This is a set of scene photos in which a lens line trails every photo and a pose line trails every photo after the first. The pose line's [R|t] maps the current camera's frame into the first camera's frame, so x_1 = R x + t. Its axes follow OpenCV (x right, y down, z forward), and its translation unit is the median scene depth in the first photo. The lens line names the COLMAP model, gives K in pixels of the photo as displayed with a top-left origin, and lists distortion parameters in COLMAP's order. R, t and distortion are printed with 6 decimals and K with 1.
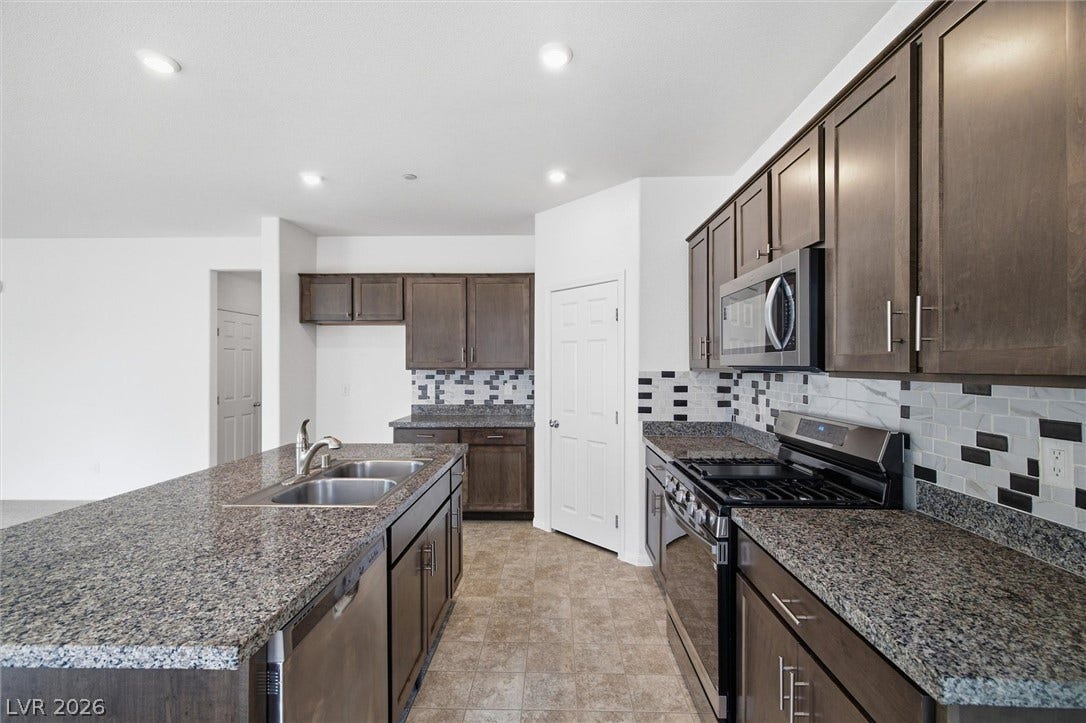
lens RADIAL K [[460.5, 0, 543.8], [0, 460.5, 366.1], [0, 0, 1]] dist [0.004468, -0.000078]
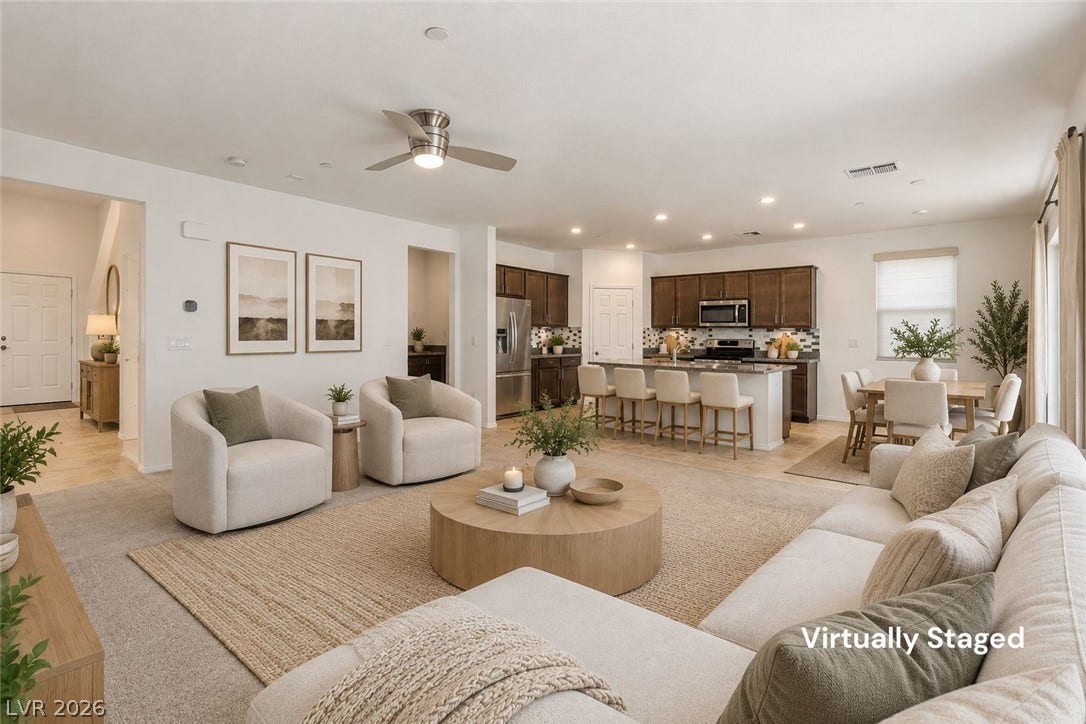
lens RADIAL K [[483.4, 0, 537.4], [0, 483.4, 337.2], [0, 0, 1]] dist [0.105351, -0.000045]
pose [[0.587774, -0.004711, 0.809011, -2.683286], [-0.007721, 0.999905, 0.011432, 0.042319], [-0.808988, -0.012966, 0.587682, -0.102438]]
